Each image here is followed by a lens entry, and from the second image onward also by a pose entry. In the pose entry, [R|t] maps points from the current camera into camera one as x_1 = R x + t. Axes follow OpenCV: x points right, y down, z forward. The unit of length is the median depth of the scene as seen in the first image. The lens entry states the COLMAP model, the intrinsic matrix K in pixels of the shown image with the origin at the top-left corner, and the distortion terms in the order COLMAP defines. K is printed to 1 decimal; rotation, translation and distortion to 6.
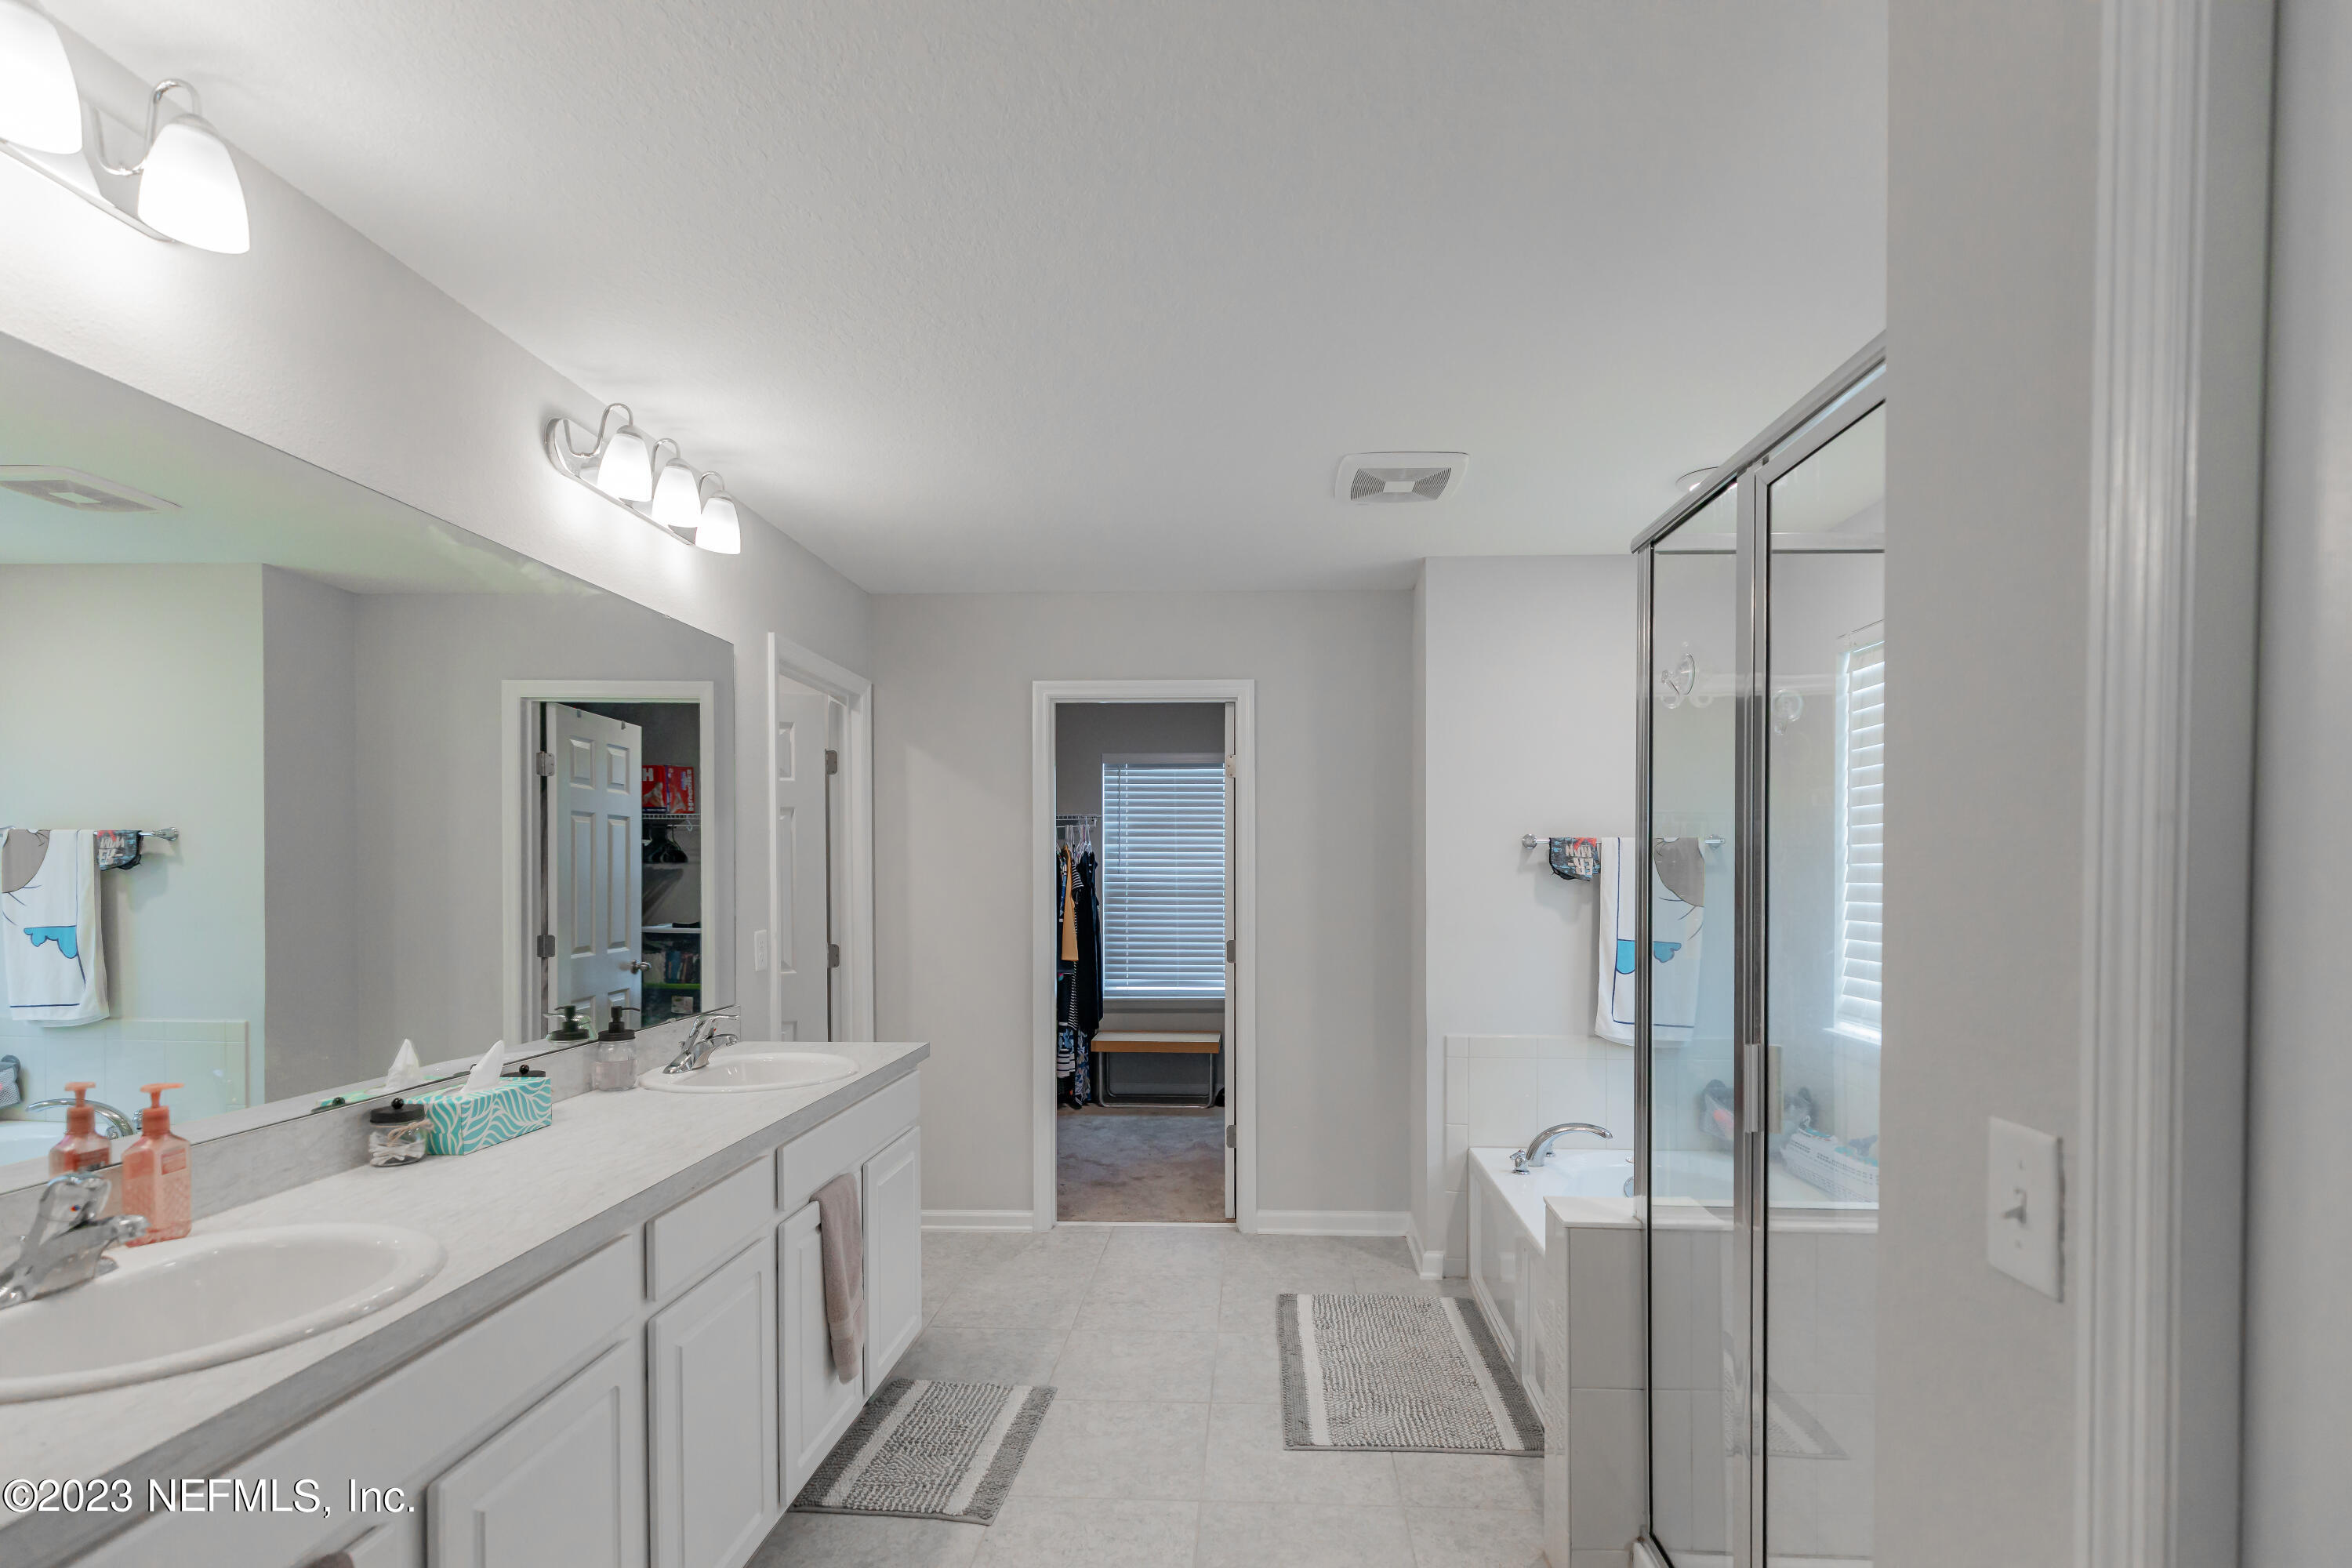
lens RADIAL K [[1083.6, 0, 1180.3], [0, 1083.6, 776.8], [0, 0, 1]] dist [0.009501, -0.006177]
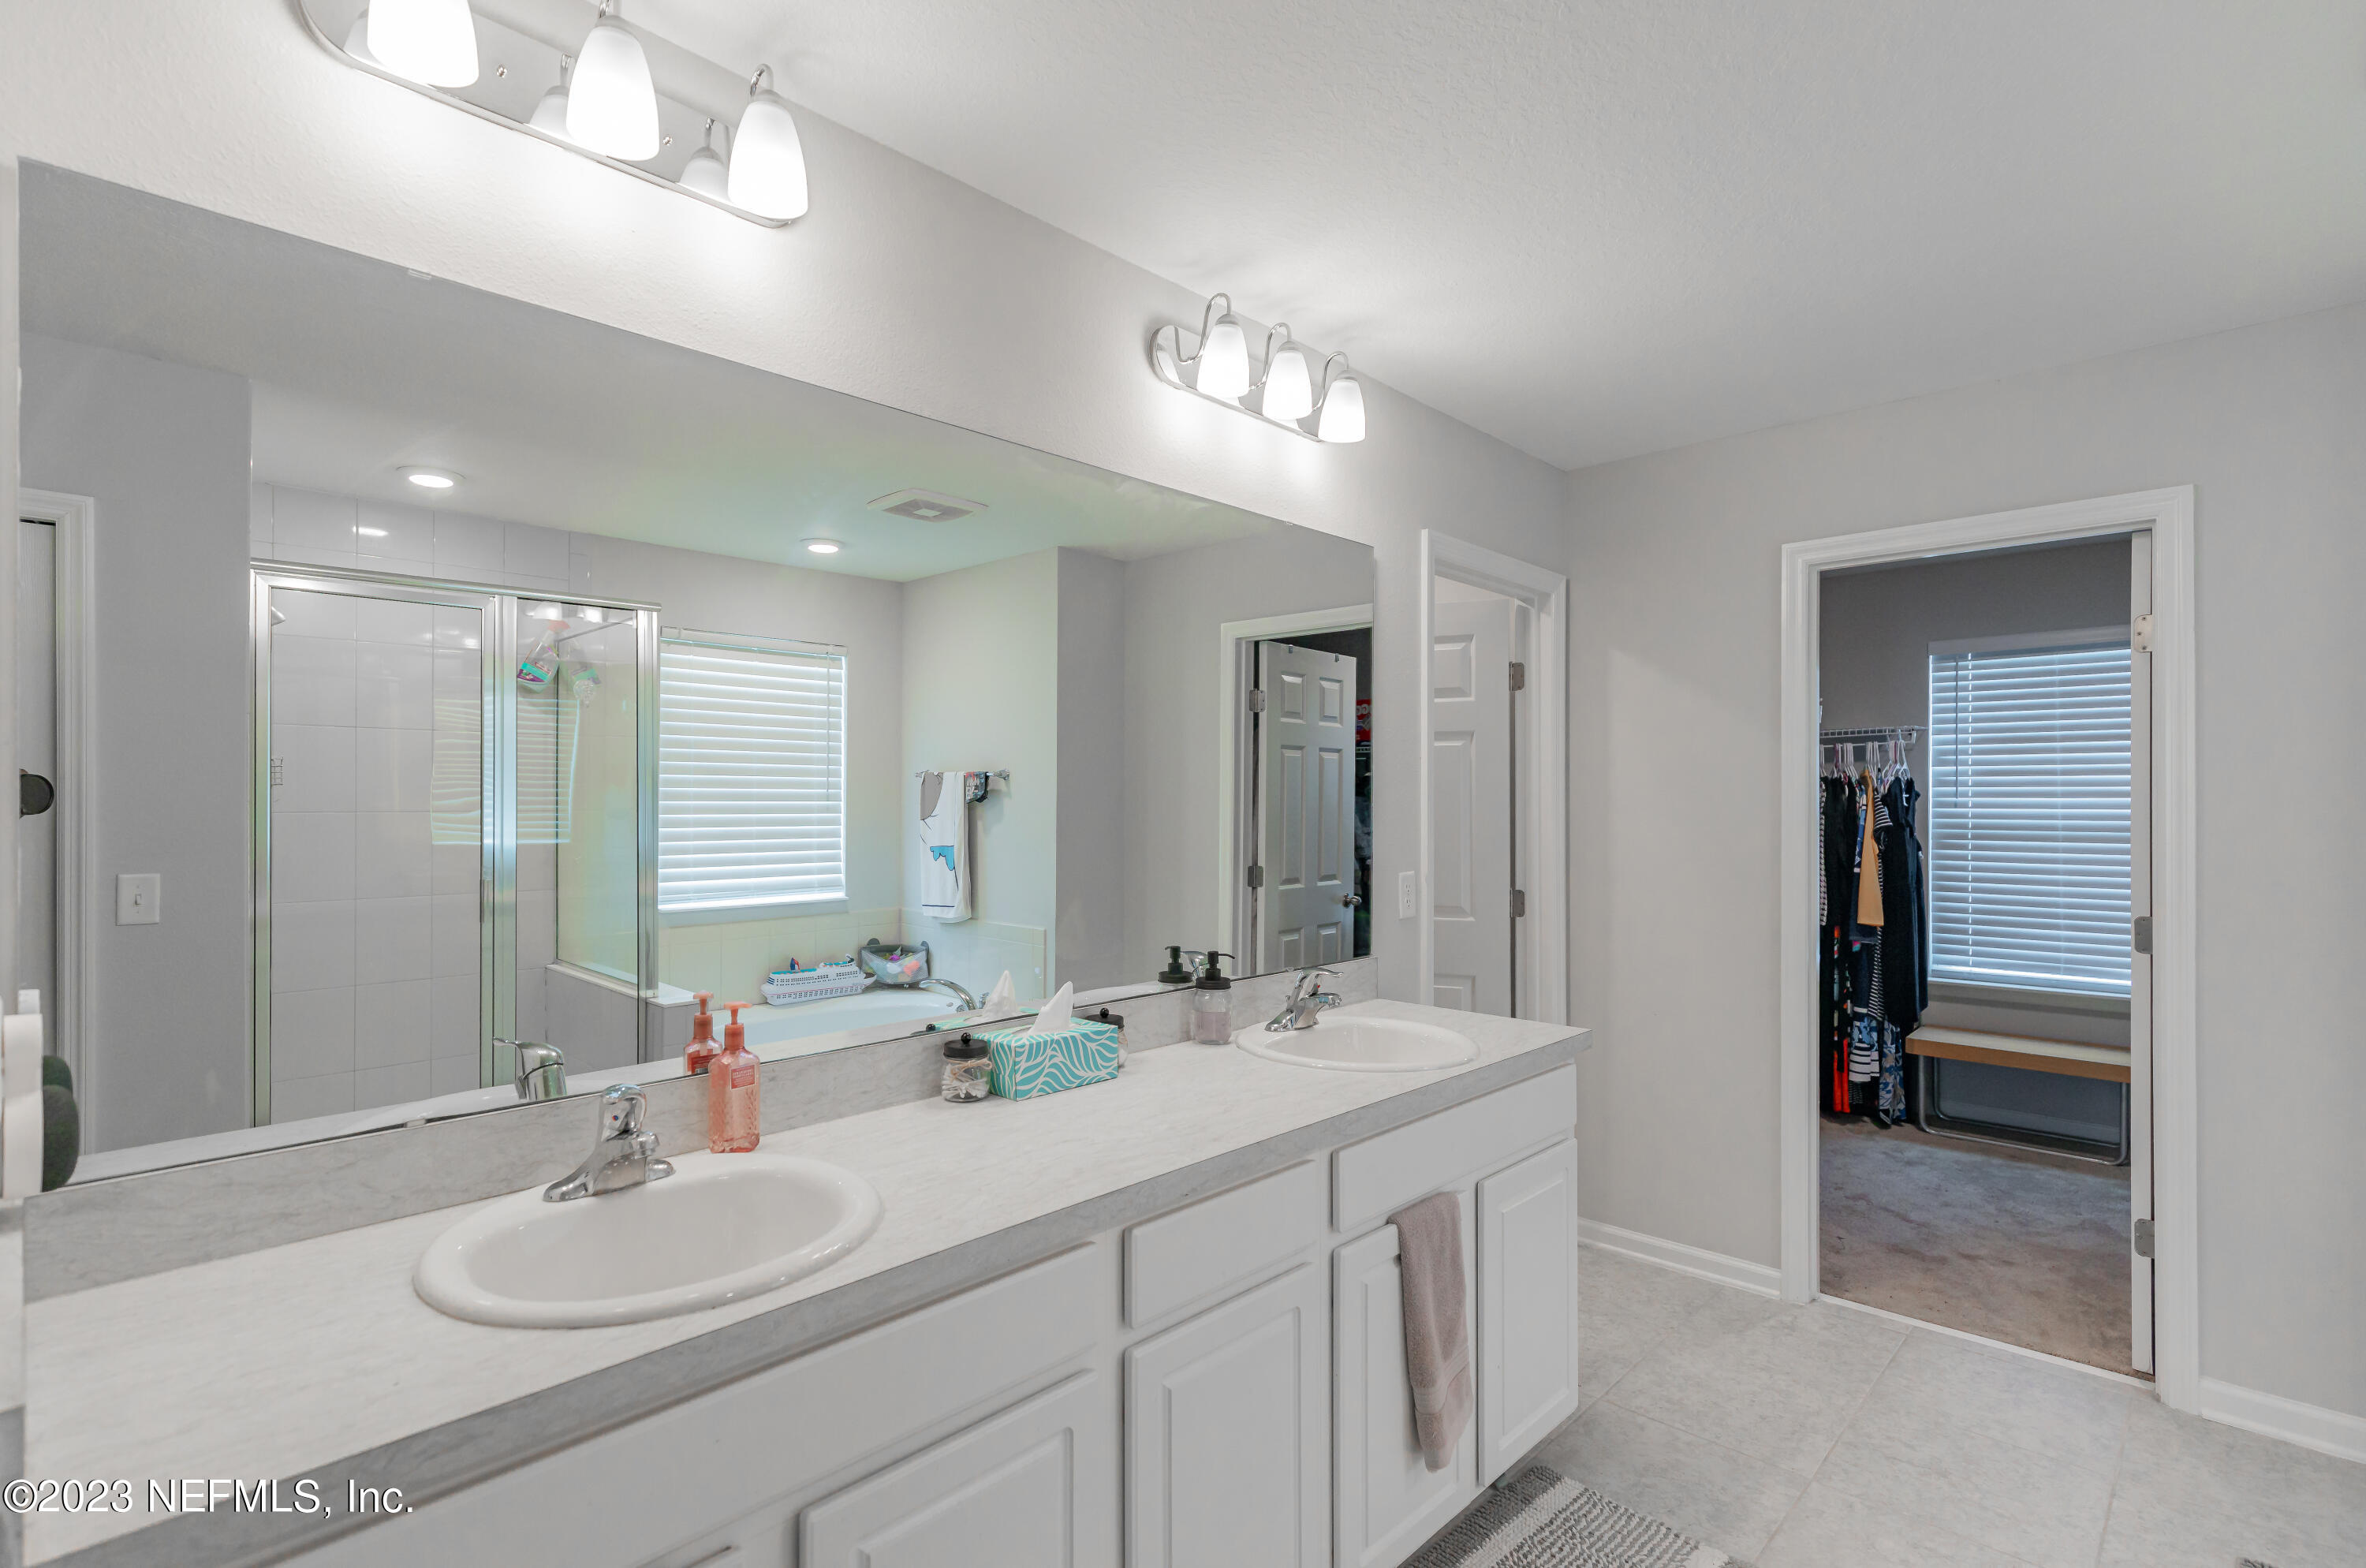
lens RADIAL K [[1090.1, 0, 1187.3], [0, 1090.1, 776.7], [0, 0, 1]] dist [0.009501, -0.006177]
pose [[0.760323, -0.016419, -0.649338, 0.043314], [0.056432, 0.997570, 0.040853, 0.018685], [0.647089, -0.067705, 0.759402, 0.212837]]
